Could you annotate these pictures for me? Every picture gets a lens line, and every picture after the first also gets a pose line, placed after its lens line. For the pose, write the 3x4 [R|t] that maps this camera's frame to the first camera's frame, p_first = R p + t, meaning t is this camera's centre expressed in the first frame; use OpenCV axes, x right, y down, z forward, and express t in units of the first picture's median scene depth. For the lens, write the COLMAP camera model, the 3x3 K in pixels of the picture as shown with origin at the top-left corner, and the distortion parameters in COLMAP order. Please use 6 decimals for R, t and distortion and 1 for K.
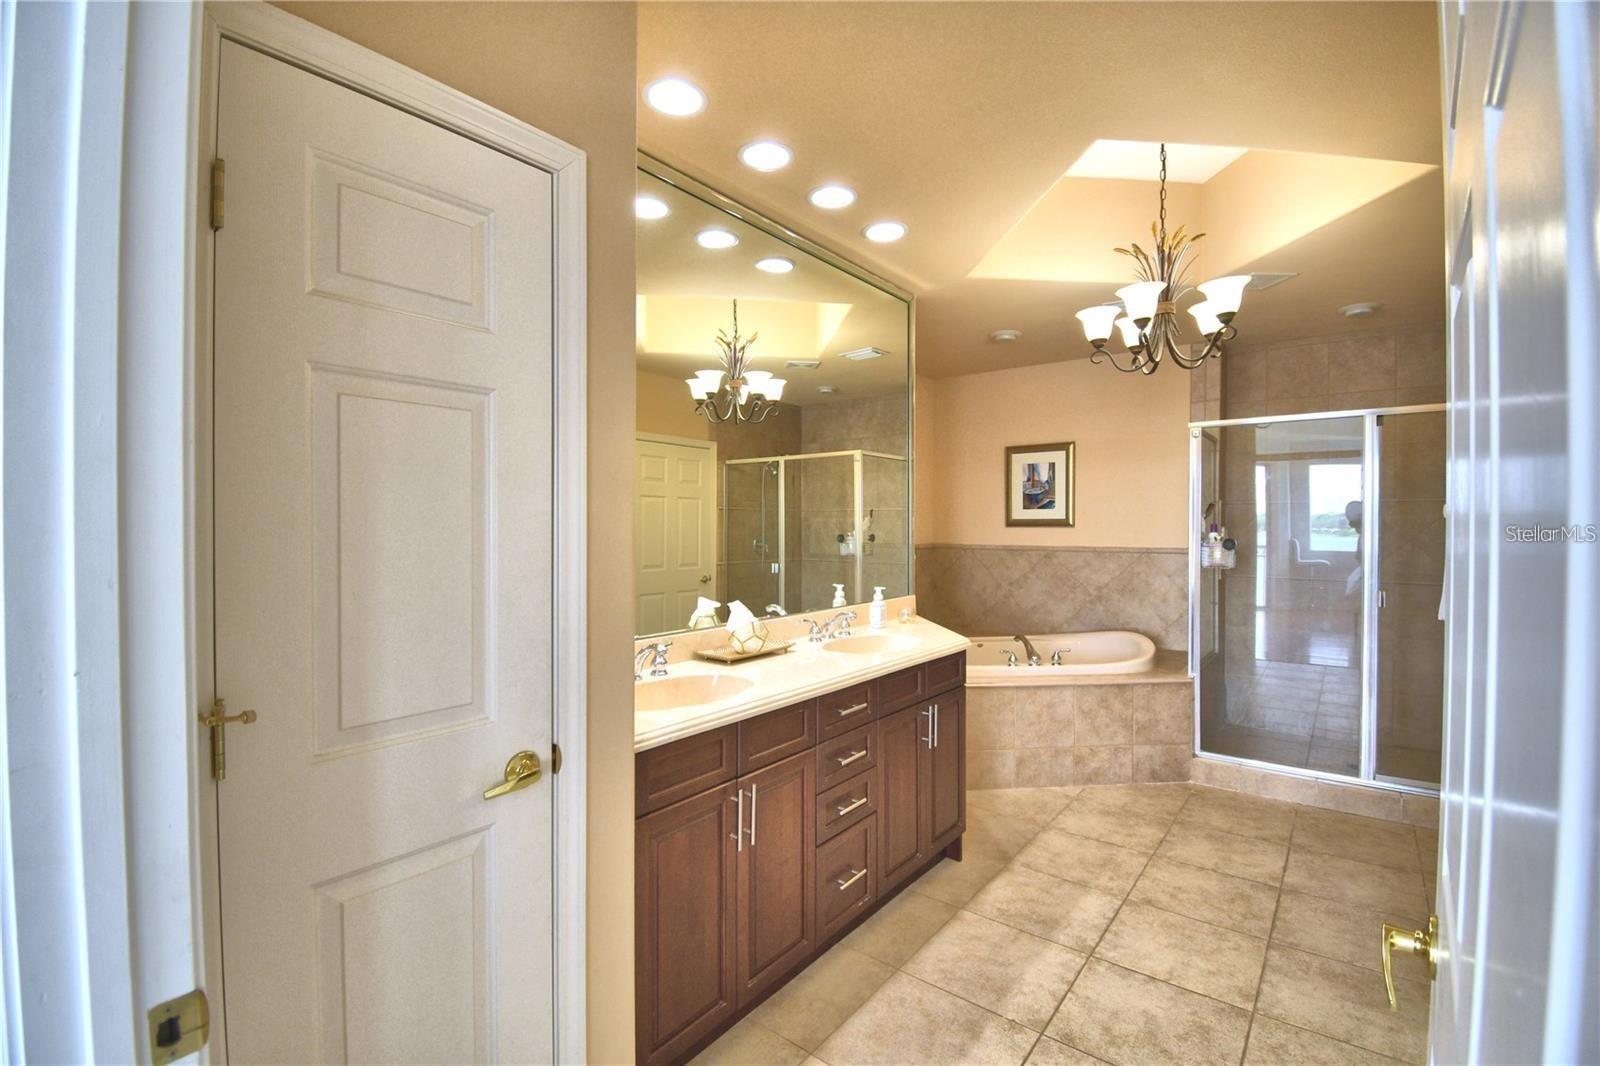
lens RADIAL K [[711.8, 0, 794.5], [0, 711.8, 518.8], [0, 0, 1]] dist [-0.000171, -0.010243]
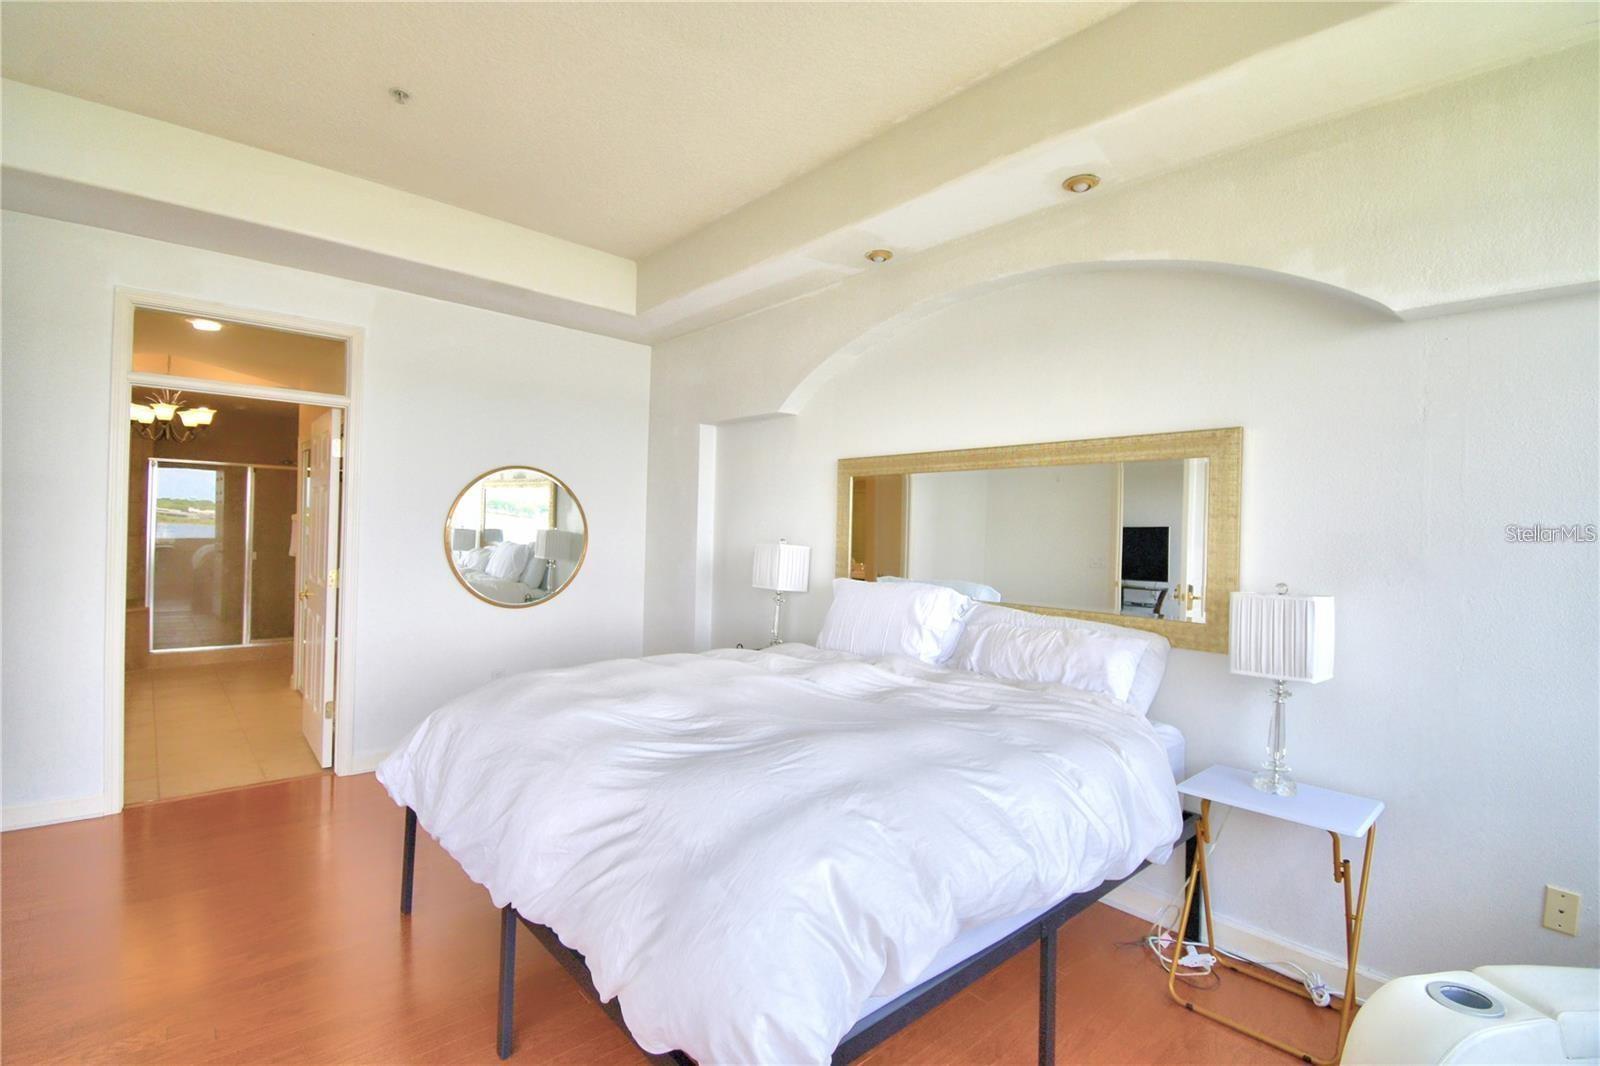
lens RADIAL K [[711.8, 0, 801.3], [0, 711.8, 528.4], [0, 0, 1]] dist [-0.000171, -0.010243]
pose [[0.151122, 0.003372, 0.988509, -0.992697], [-0.016753, 0.999859, -0.000850, 0.008218], [-0.988373, -0.016432, 0.151157, -0.908741]]
